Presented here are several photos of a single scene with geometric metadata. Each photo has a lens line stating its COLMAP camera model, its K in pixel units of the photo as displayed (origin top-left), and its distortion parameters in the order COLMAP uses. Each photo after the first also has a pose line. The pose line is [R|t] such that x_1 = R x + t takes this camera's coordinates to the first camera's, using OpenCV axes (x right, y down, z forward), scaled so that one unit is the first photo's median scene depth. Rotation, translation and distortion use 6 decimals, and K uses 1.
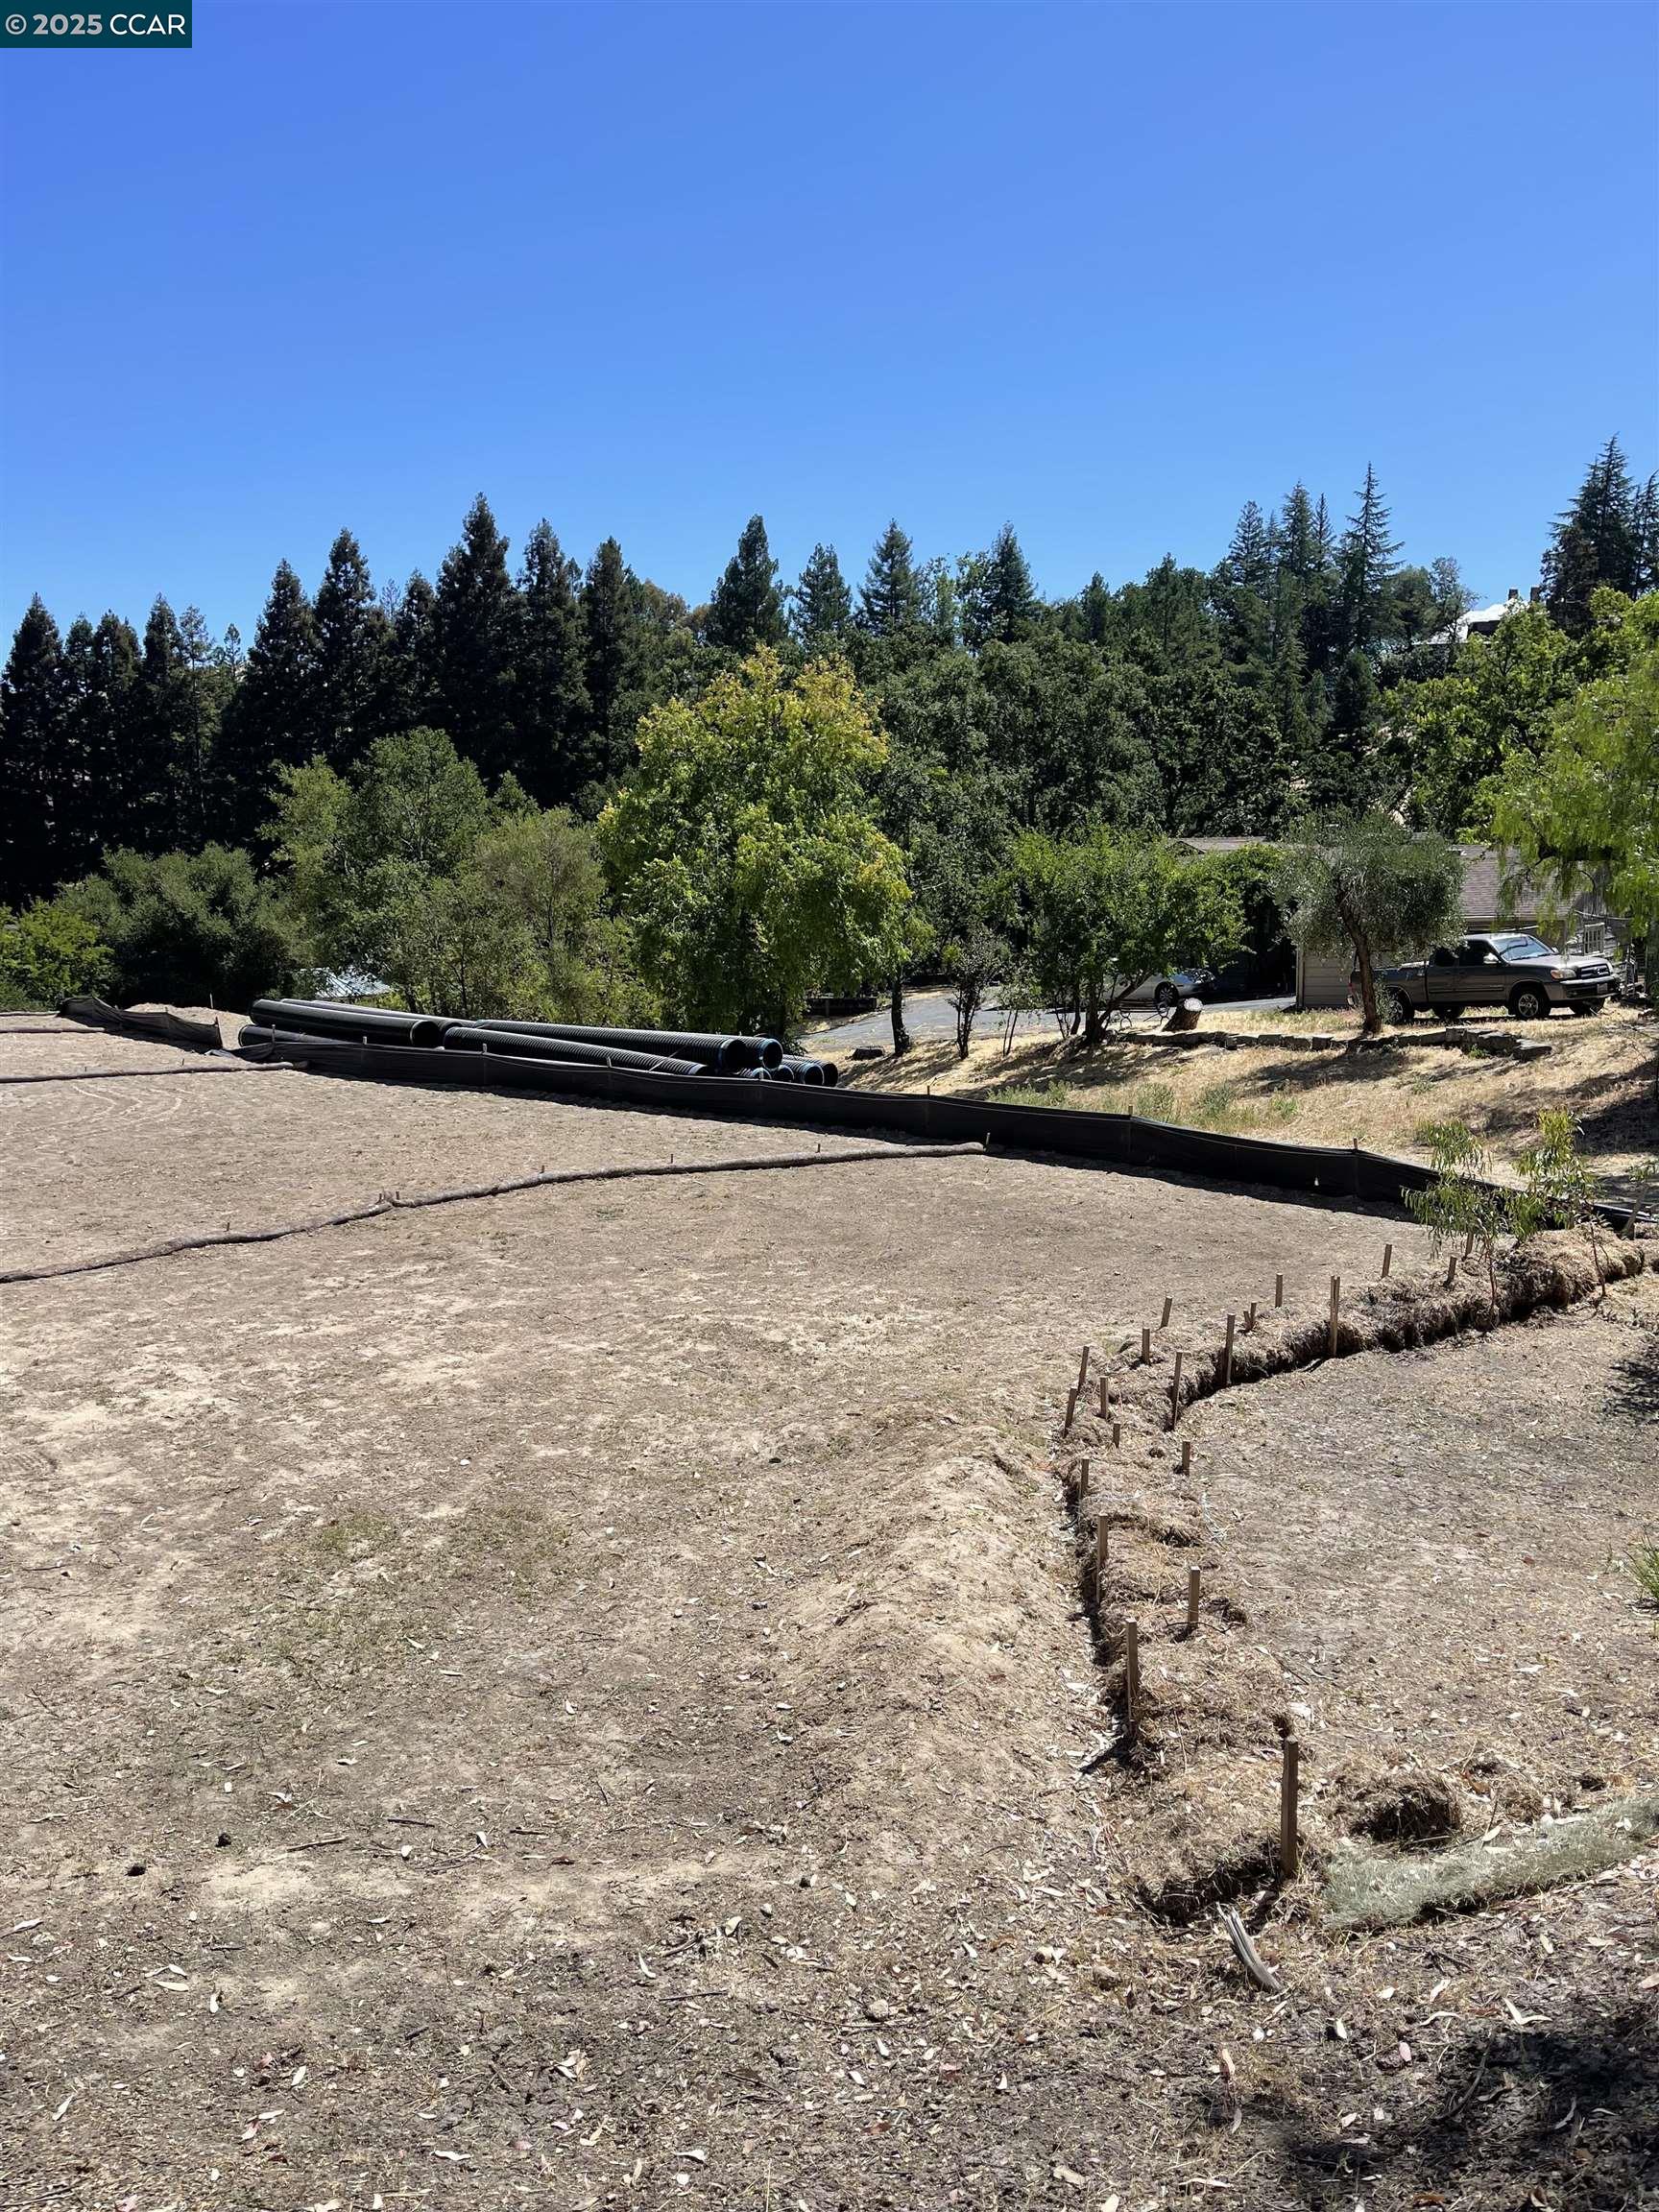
lens RADIAL K [[1673.8, 0, 844.8], [0, 1673.8, 1129.6], [0, 0, 1]] dist [0.073112, -0.102900]
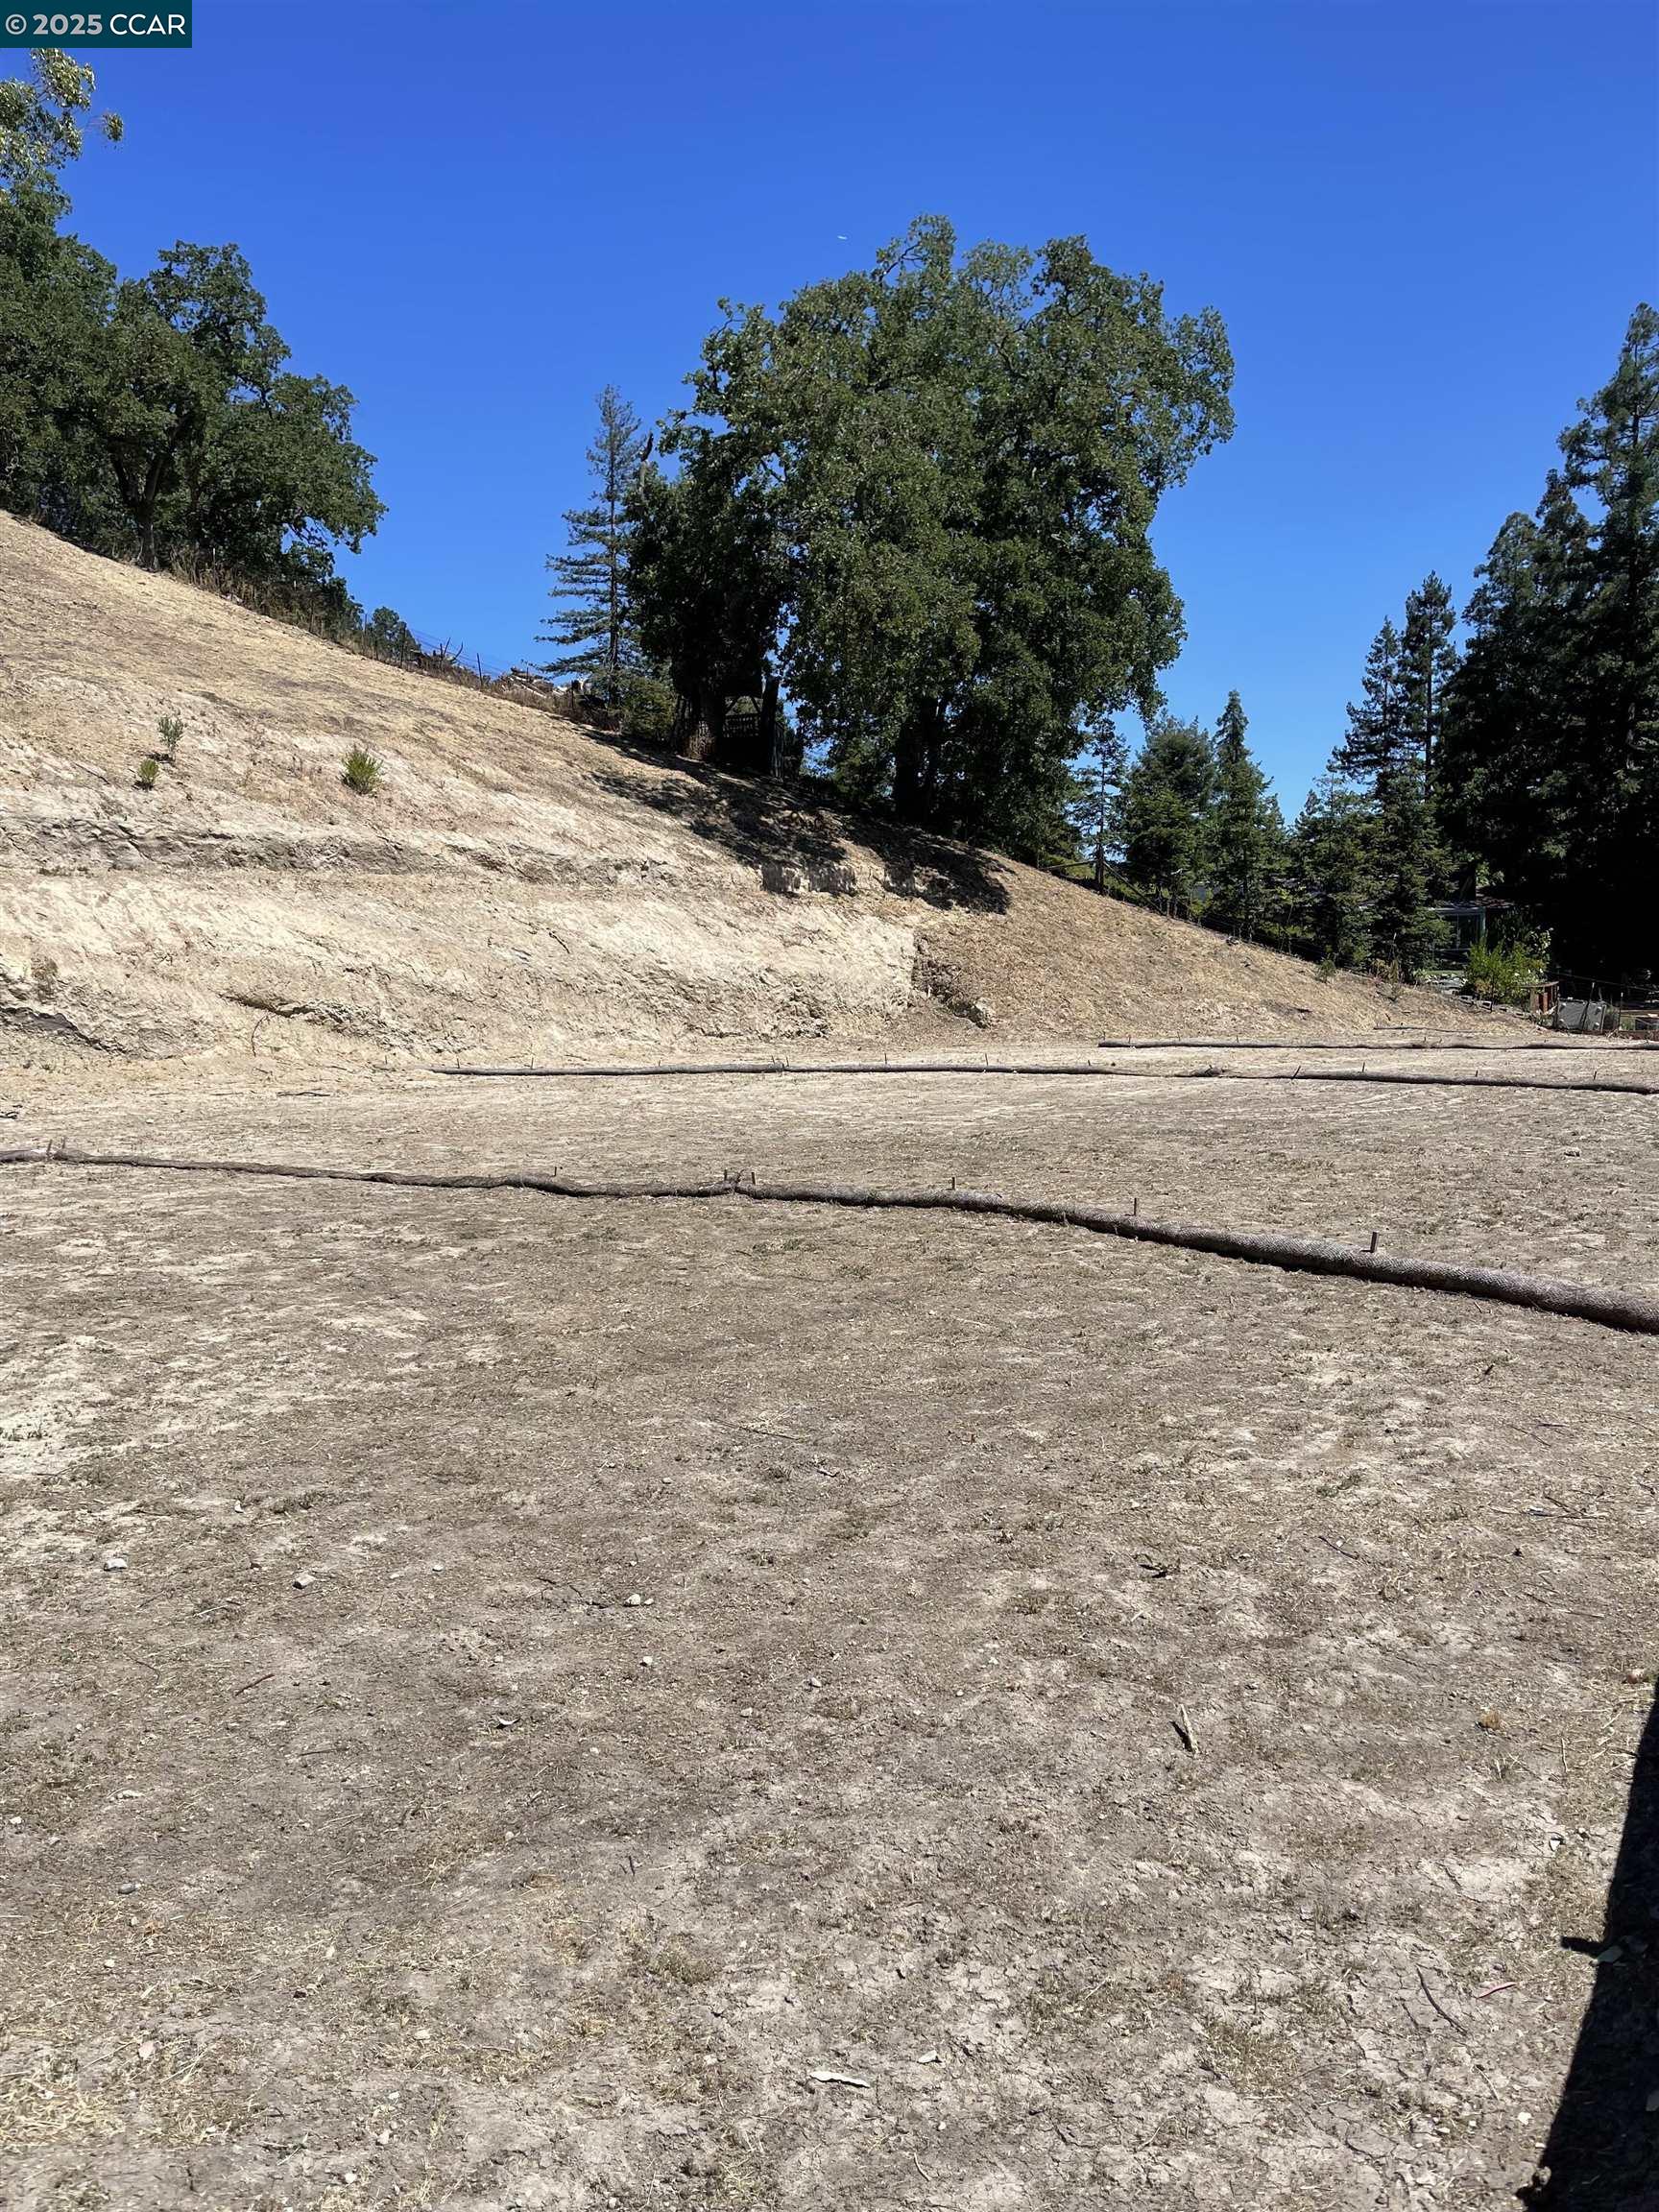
lens RADIAL K [[1673.8, 0, 832.3], [0, 1673.8, 1120.0], [0, 0, 1]] dist [0.073112, -0.102900]
pose [[0.204733, 0.081117, -0.975451, 0.416160], [-0.133186, 0.989600, 0.054340, -0.027144], [0.969714, 0.118791, 0.213407, 0.866539]]
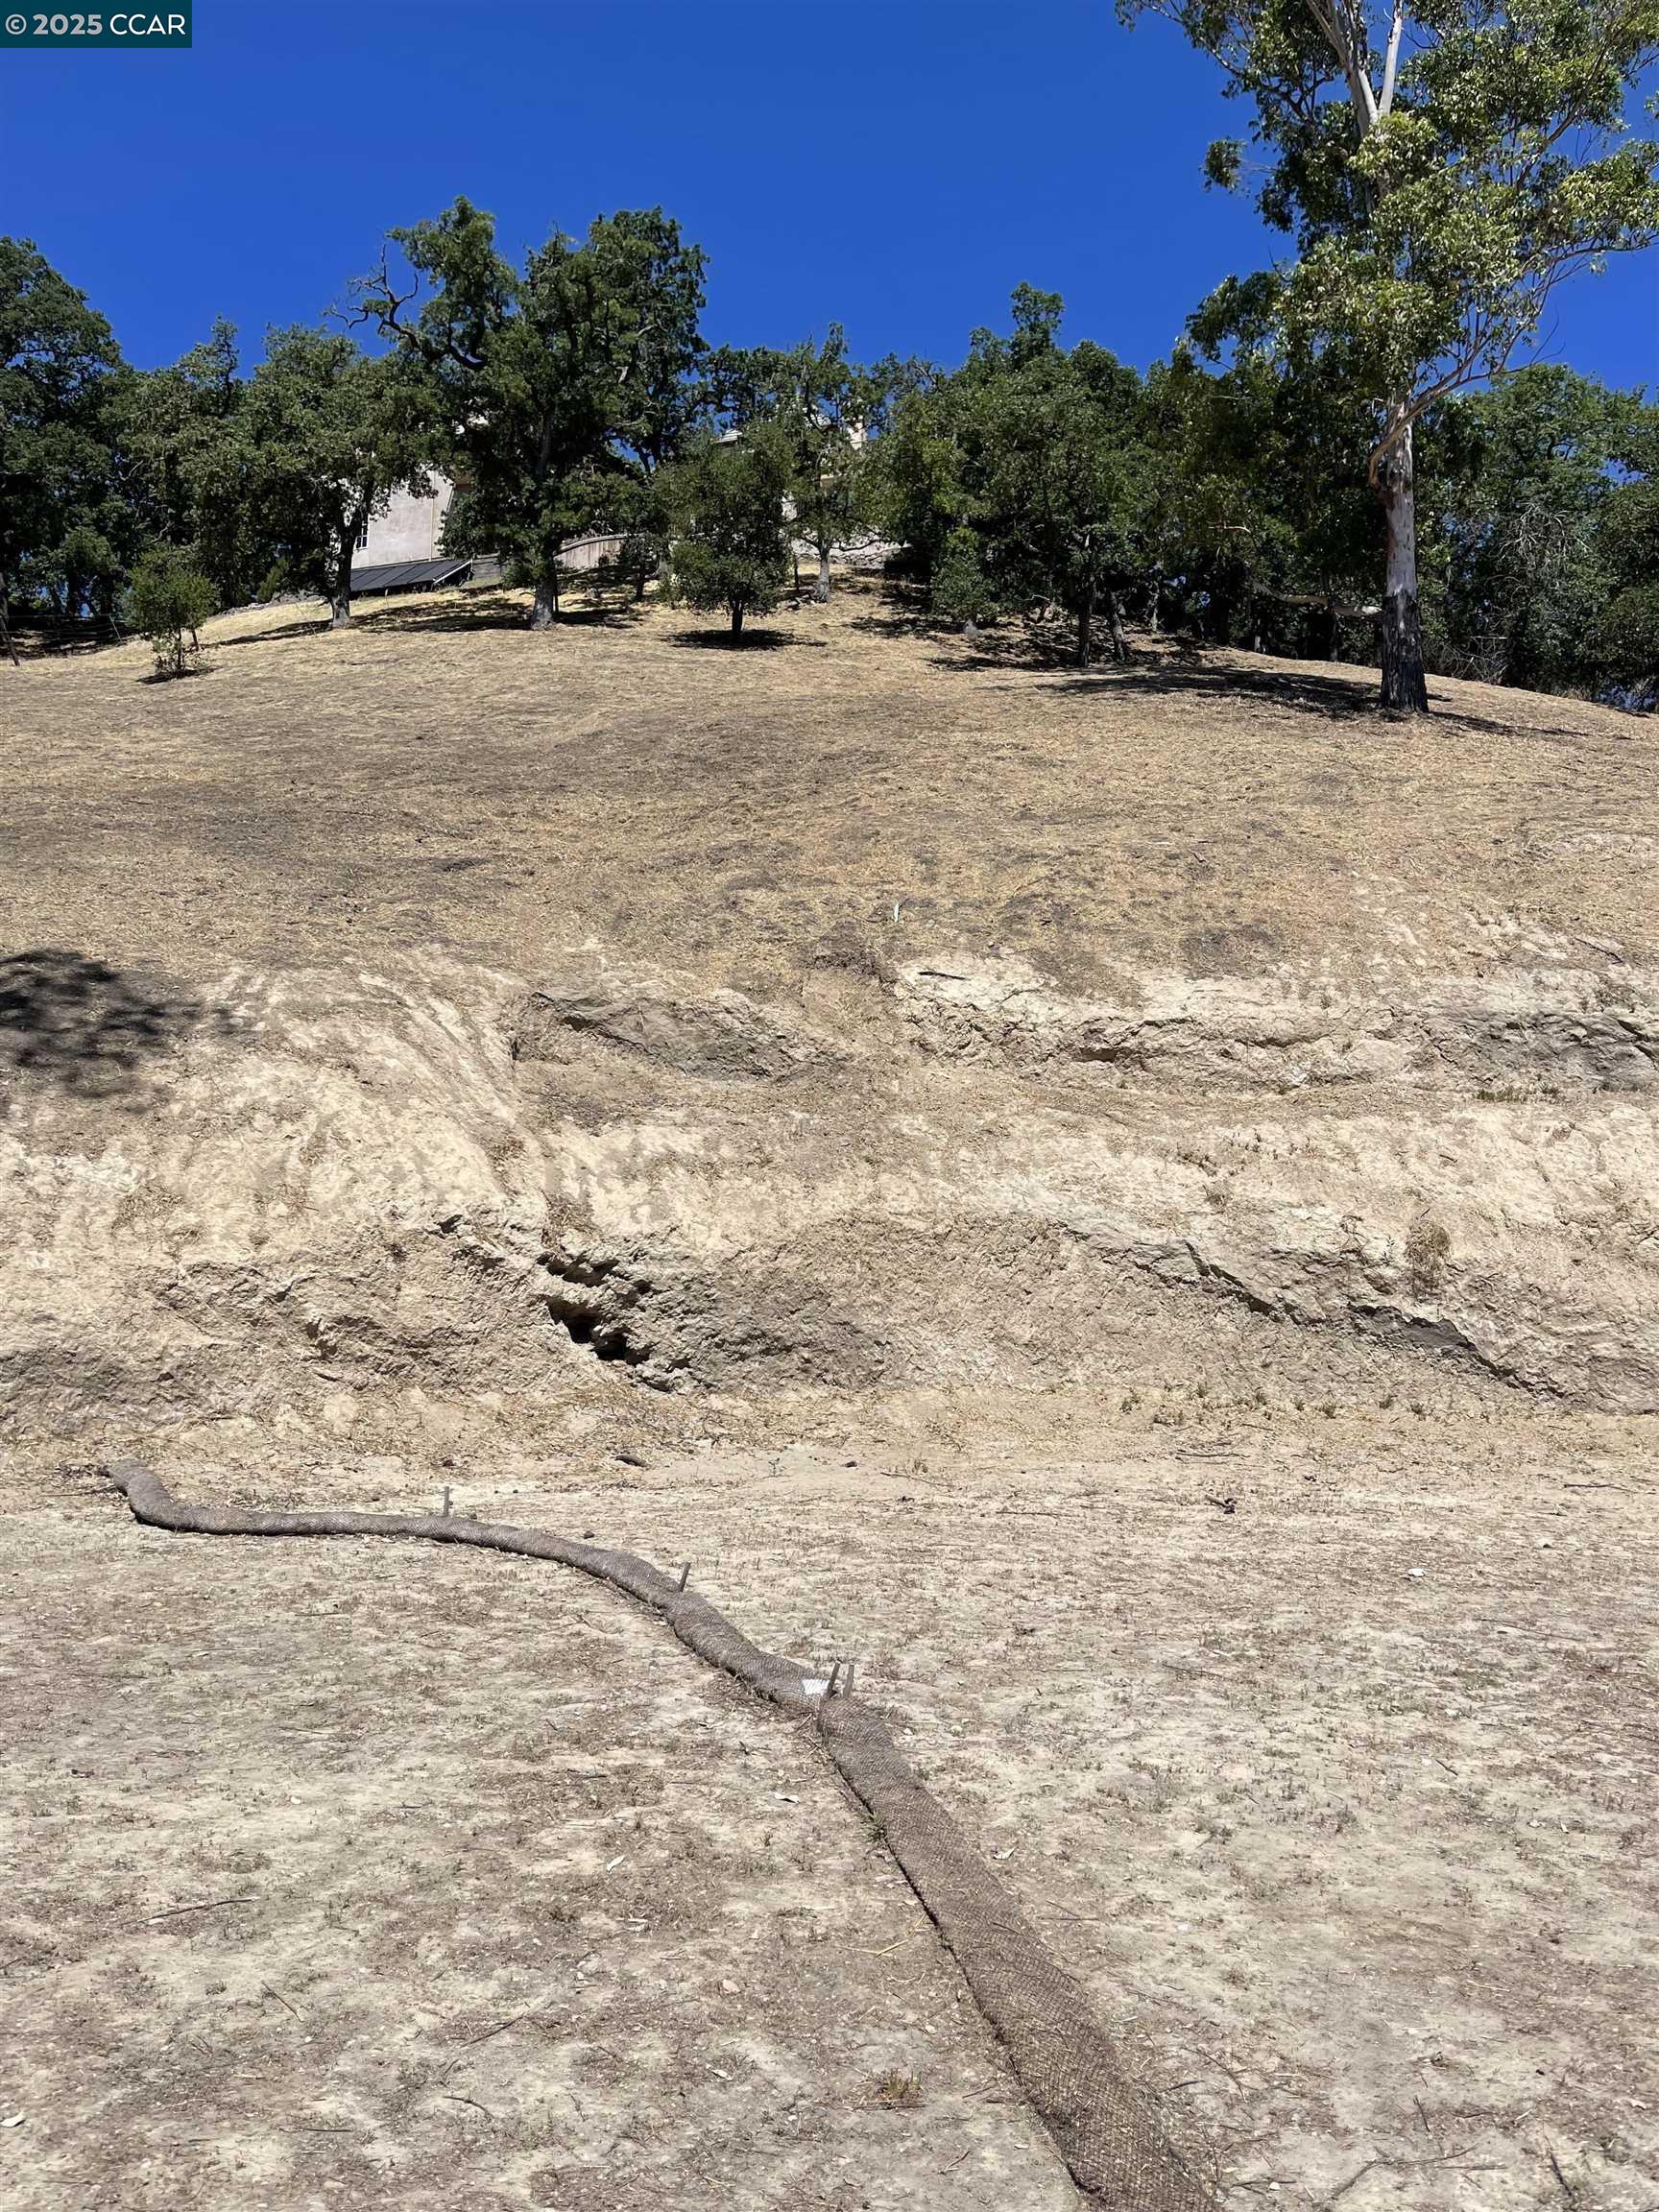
lens RADIAL K [[1673.8, 0, 838.3], [0, 1673.8, 1131.2], [0, 0, 1]] dist [0.073112, -0.102900]
pose [[-0.678390, -0.074104, -0.730956, -0.296451], [-0.142820, 0.989223, 0.032262, -0.029096], [0.720687, 0.126281, -0.681662, 0.873369]]
